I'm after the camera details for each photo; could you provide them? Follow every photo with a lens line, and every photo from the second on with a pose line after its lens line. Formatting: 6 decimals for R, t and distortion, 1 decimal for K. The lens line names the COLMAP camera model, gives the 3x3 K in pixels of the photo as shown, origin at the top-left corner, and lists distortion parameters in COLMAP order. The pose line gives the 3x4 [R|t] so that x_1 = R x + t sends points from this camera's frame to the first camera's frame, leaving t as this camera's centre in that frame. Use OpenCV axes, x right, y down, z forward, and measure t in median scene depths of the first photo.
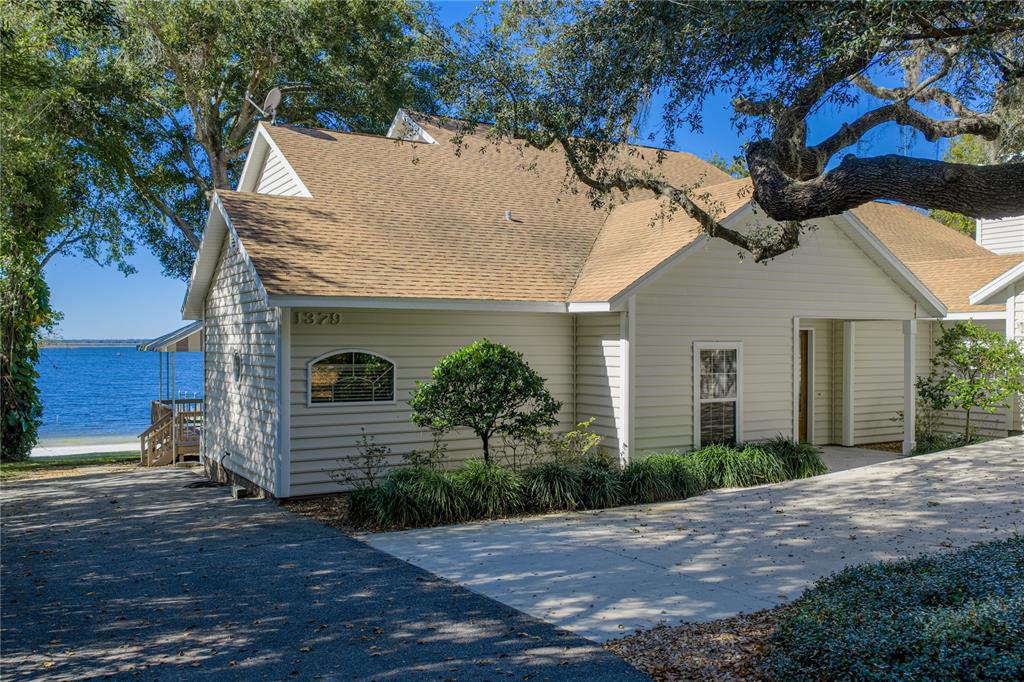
lens RADIAL K [[862.2, 0, 505.8], [0, 862.2, 337.9], [0, 0, 1]] dist [0.007632, -0.004761]
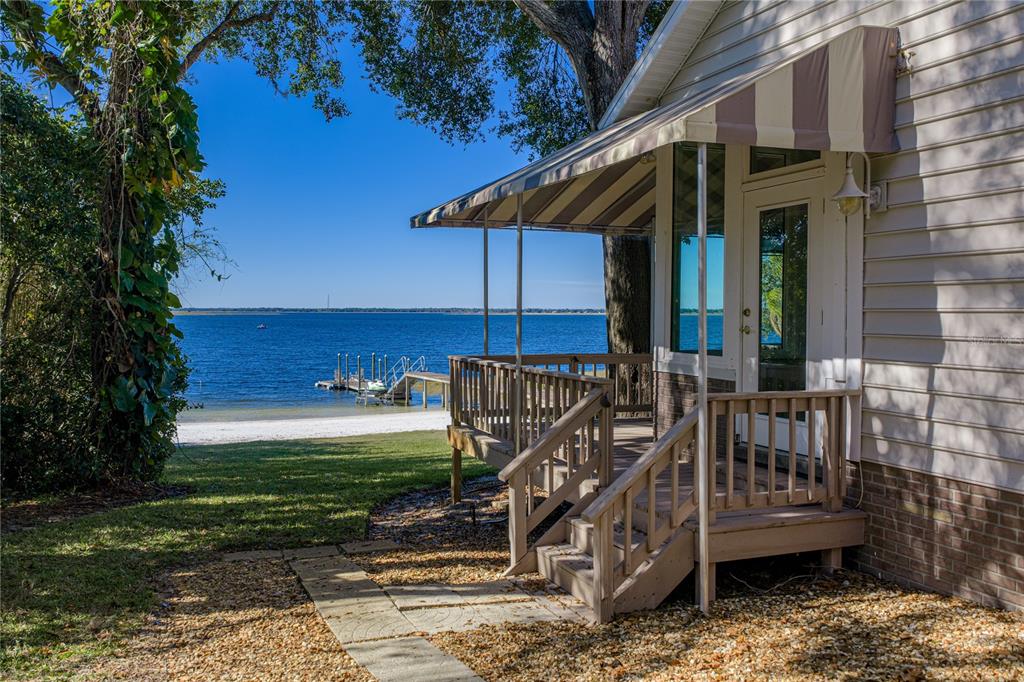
lens RADIAL K [[862.2, 0, 505.8], [0, 862.2, 337.9], [0, 0, 1]] dist [0.007632, -0.004761]
pose [[0.990907, 0.012199, -0.133994, -0.311493], [-0.007673, 0.999384, 0.034238, 0.046642], [0.134329, -0.032898, 0.990391, 0.577207]]
